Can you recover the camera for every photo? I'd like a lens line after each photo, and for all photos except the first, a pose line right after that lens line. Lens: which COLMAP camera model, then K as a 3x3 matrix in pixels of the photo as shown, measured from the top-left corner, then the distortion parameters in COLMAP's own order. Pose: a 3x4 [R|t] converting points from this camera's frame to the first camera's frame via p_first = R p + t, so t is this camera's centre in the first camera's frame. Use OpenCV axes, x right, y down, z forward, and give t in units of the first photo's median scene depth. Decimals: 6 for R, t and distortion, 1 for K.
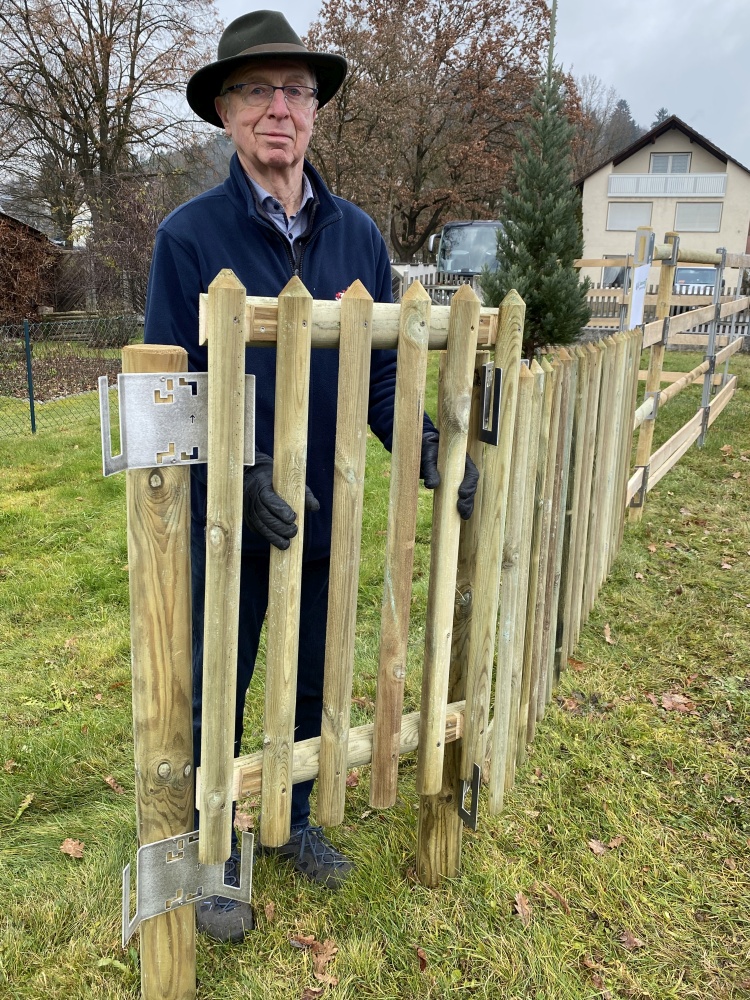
lens RADIAL K [[882.6, 0, 375.3], [0, 882.6, 504.6], [0, 0, 1]] dist [0.058048, 0.006311]
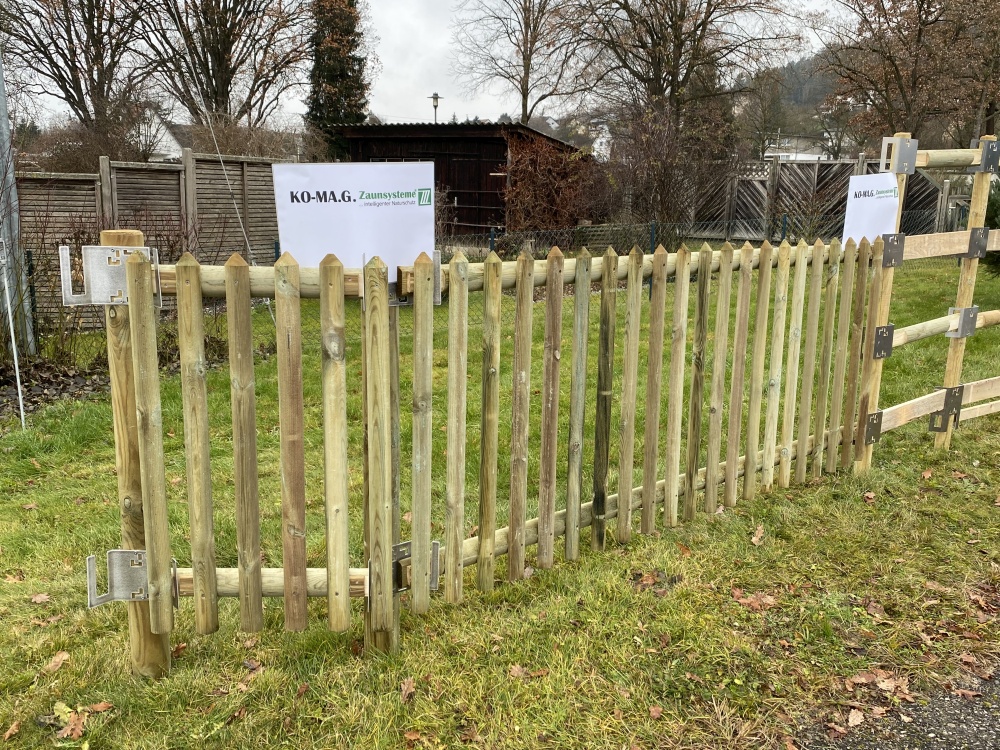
lens RADIAL K [[882.6, 0, 499.1], [0, 882.6, 373.0], [0, 0, 1]] dist [0.058048, 0.006311]
pose [[0.891512, 0.087733, -0.444421, 0.480837], [-0.109578, 0.993697, -0.023647, 0.018226], [0.439545, 0.069780, 0.895506, -0.059312]]
